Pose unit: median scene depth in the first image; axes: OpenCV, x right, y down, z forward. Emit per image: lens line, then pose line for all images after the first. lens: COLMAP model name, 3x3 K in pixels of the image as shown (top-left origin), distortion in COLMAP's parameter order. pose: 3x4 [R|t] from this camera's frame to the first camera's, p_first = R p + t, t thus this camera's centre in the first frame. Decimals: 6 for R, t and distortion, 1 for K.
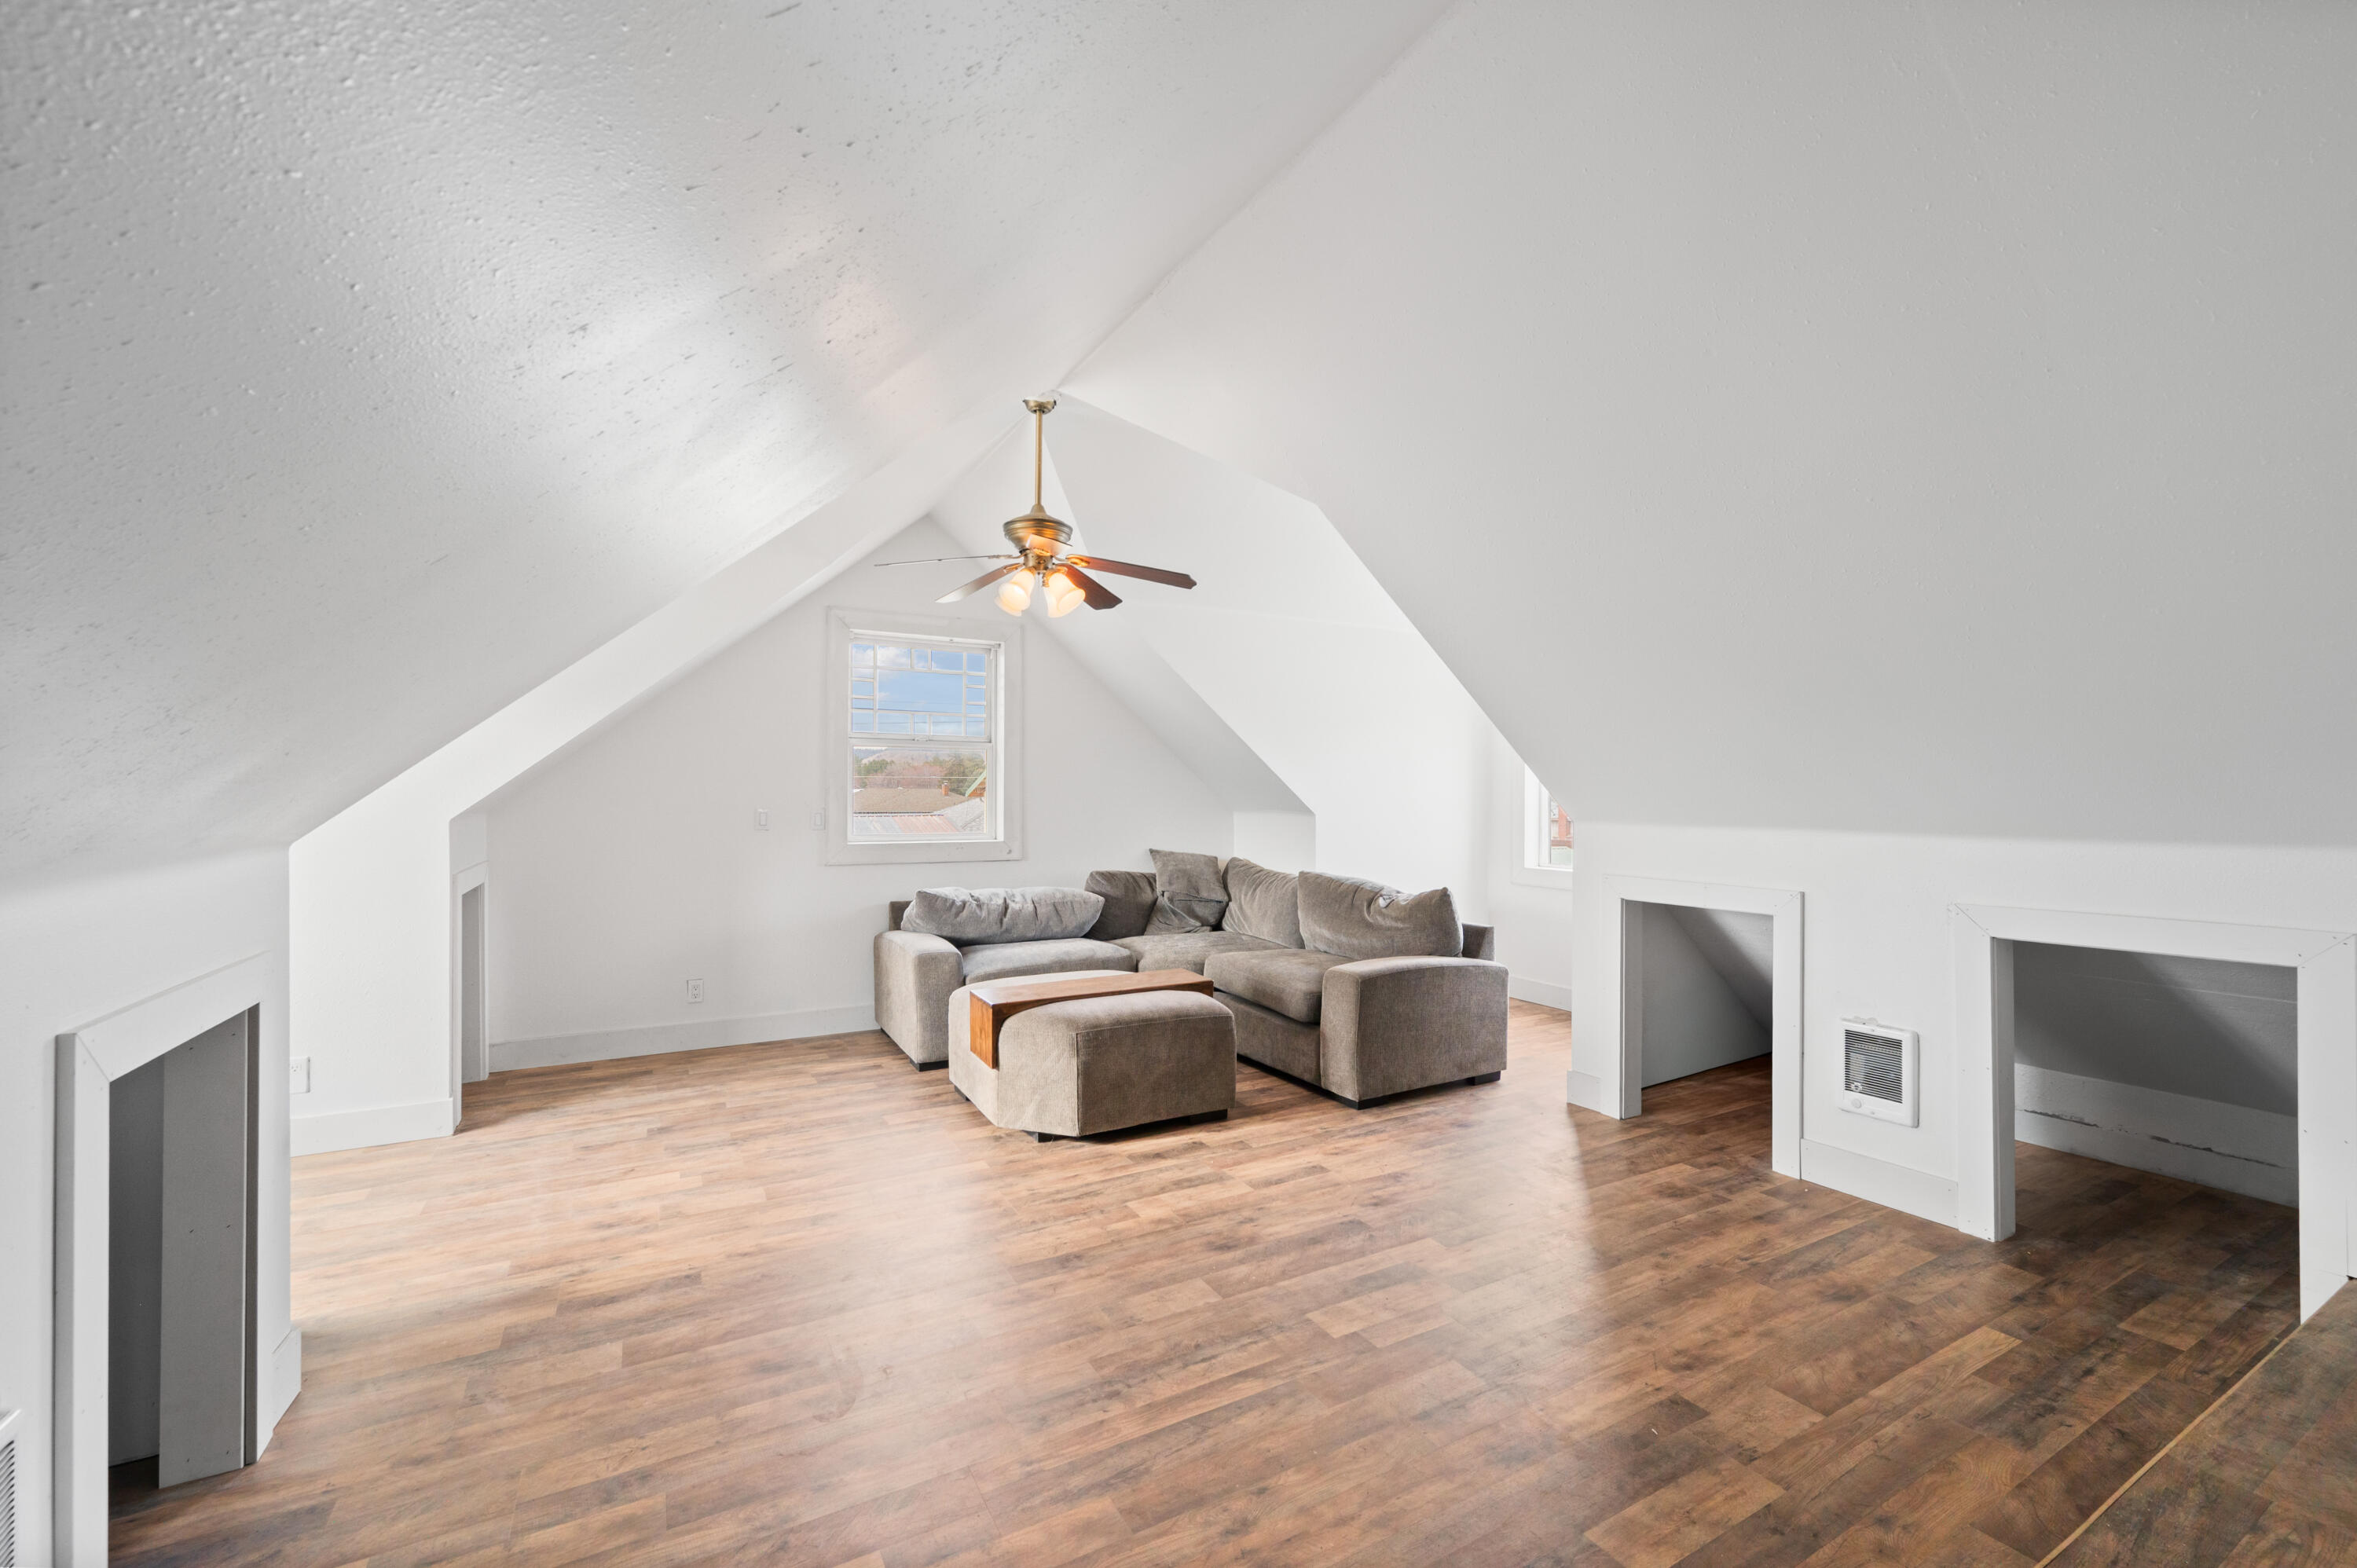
lens RADIAL K [[952.6, 0, 1178.5], [0, 952.6, 784.0], [0, 0, 1]] dist [-0.002134, -0.000450]
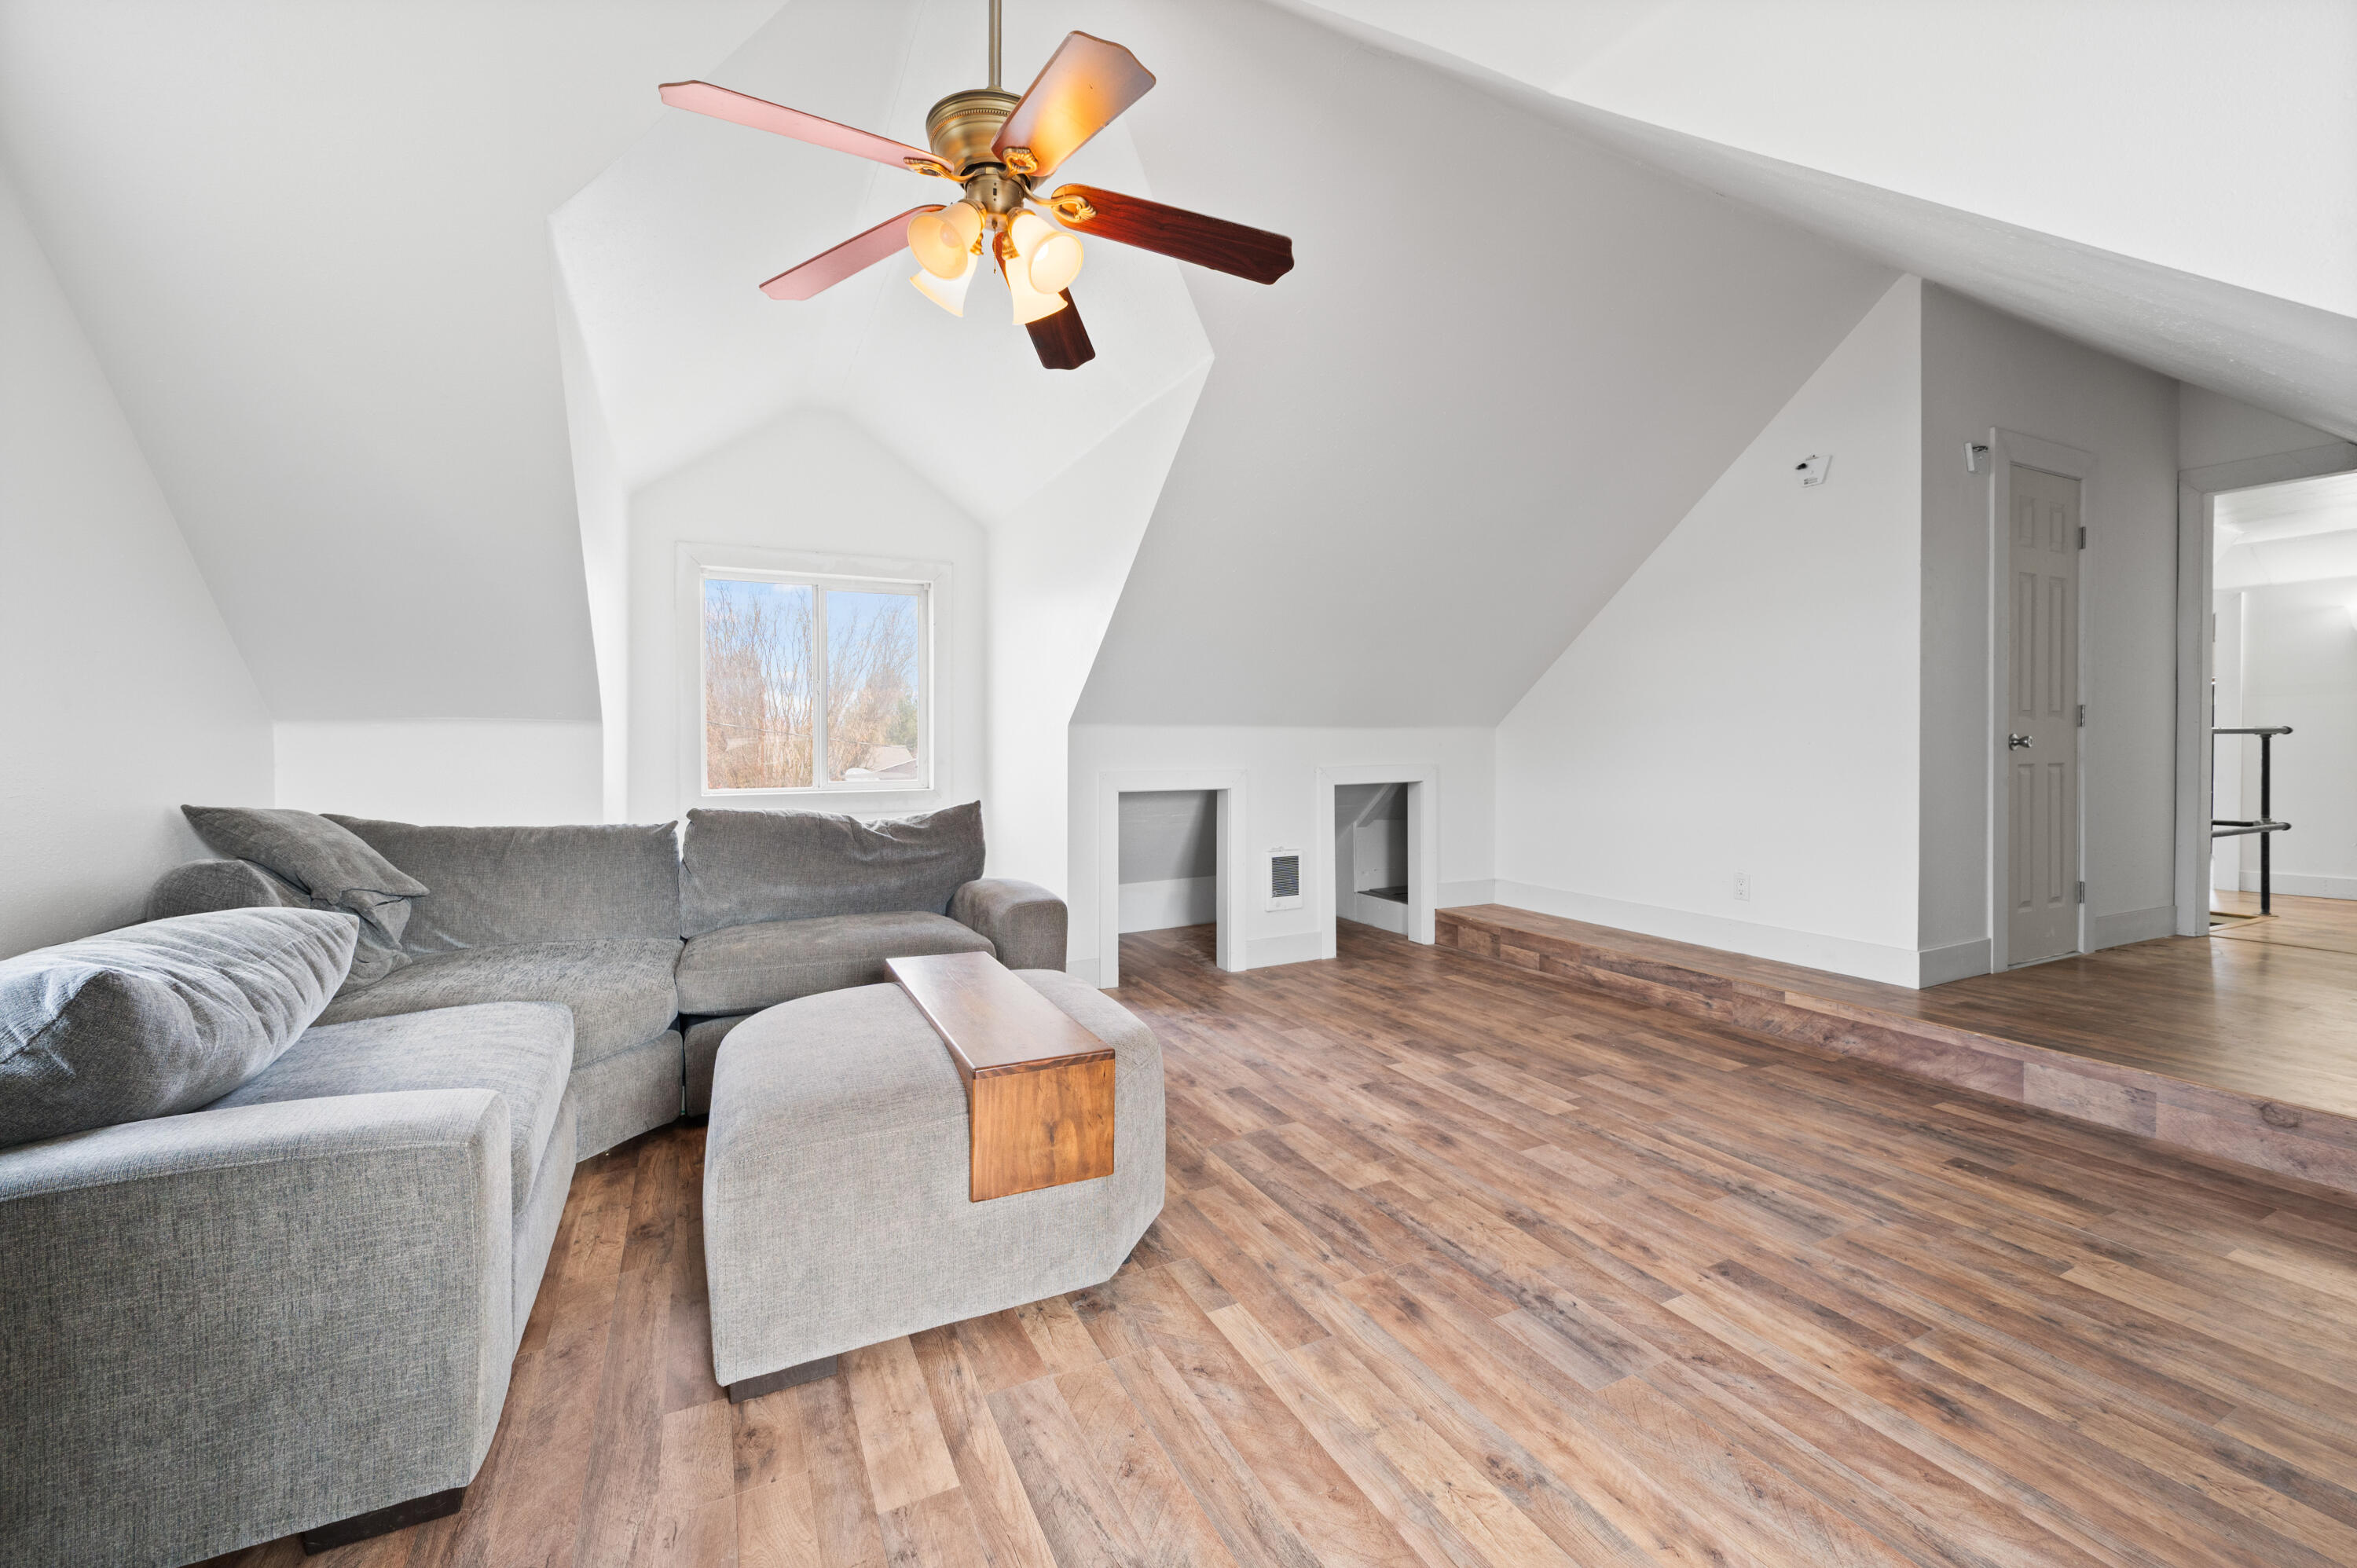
lens RADIAL K [[962.7, 0, 1178.5], [0, 962.7, 784.0], [0, 0, 1]] dist [0.000399, 0.000083]
pose [[0.037806, -0.045326, 0.998257, -0.724152], [-0.008366, 0.998921, 0.045673, 0.065362], [-0.999250, -0.010078, 0.037386, 0.972746]]
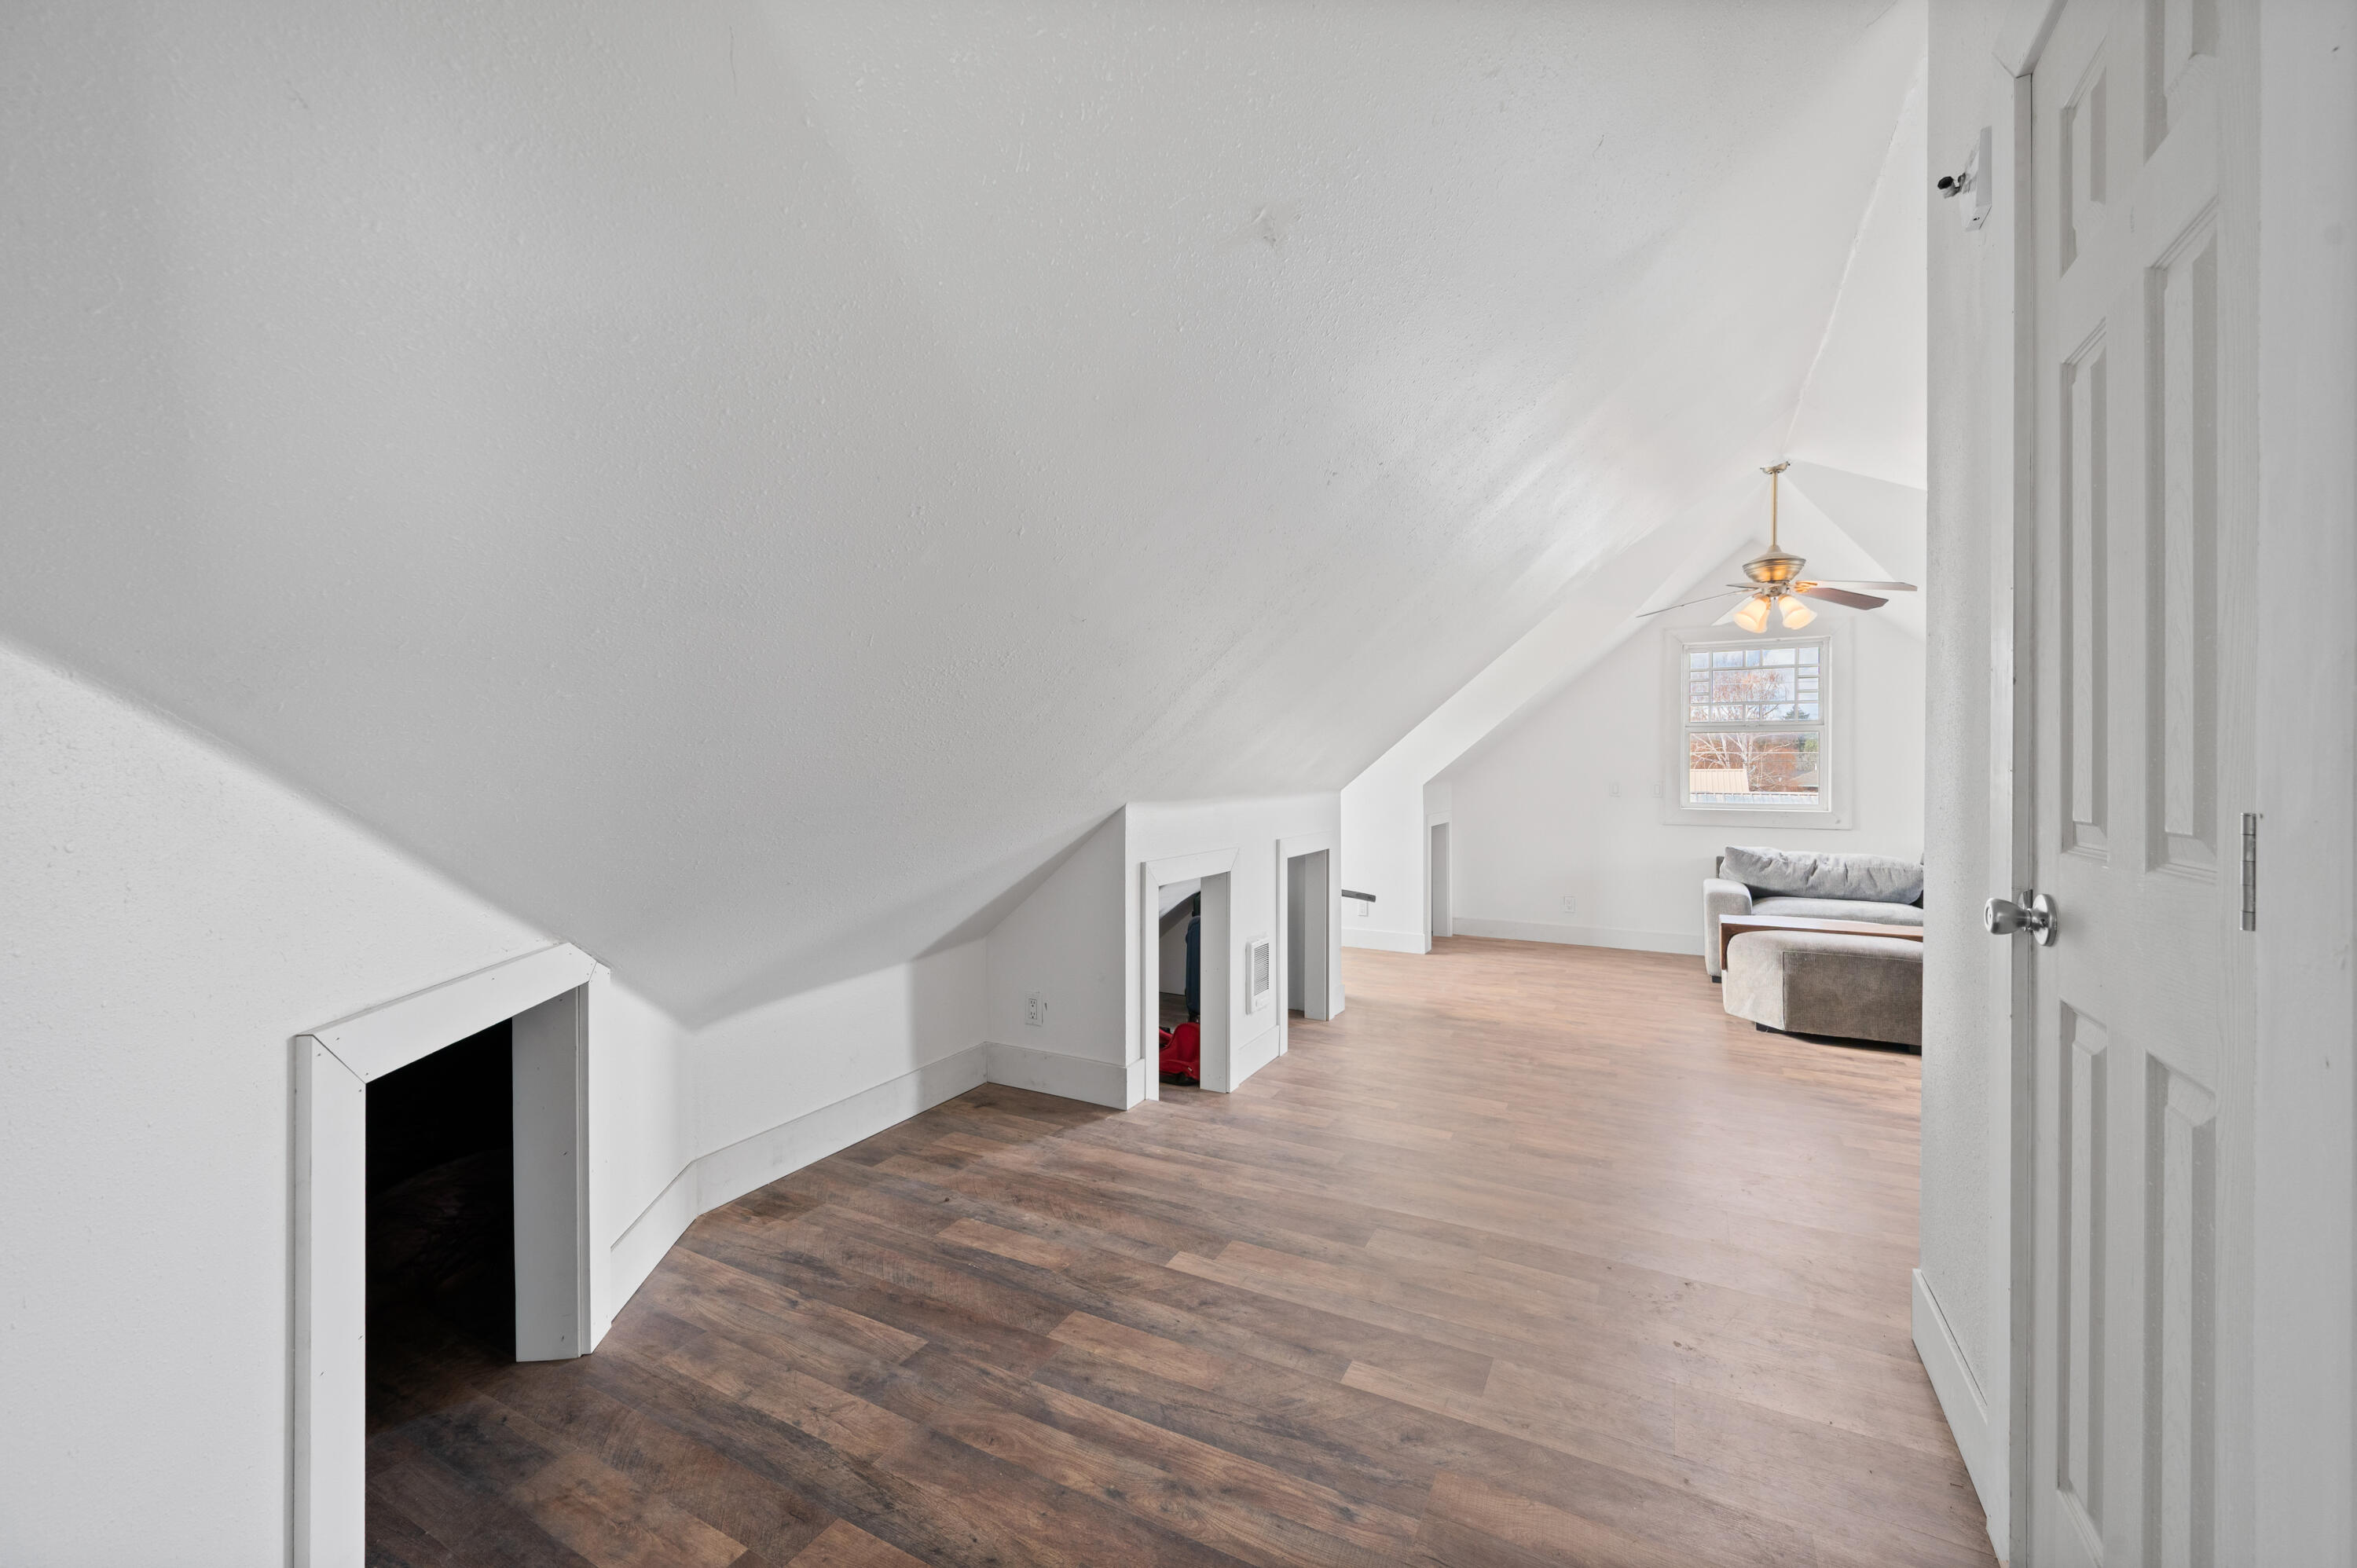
lens RADIAL K [[941.1, 0, 1170.2], [0, 941.1, 768.3], [0, 0, 1]] dist [0.000792, -0.000044]
pose [[0.536014, -0.000955, -0.844208, 0.539973], [0.007505, 0.999965, 0.003633, -0.003344], [0.844175, -0.008283, 0.536003, -0.412653]]
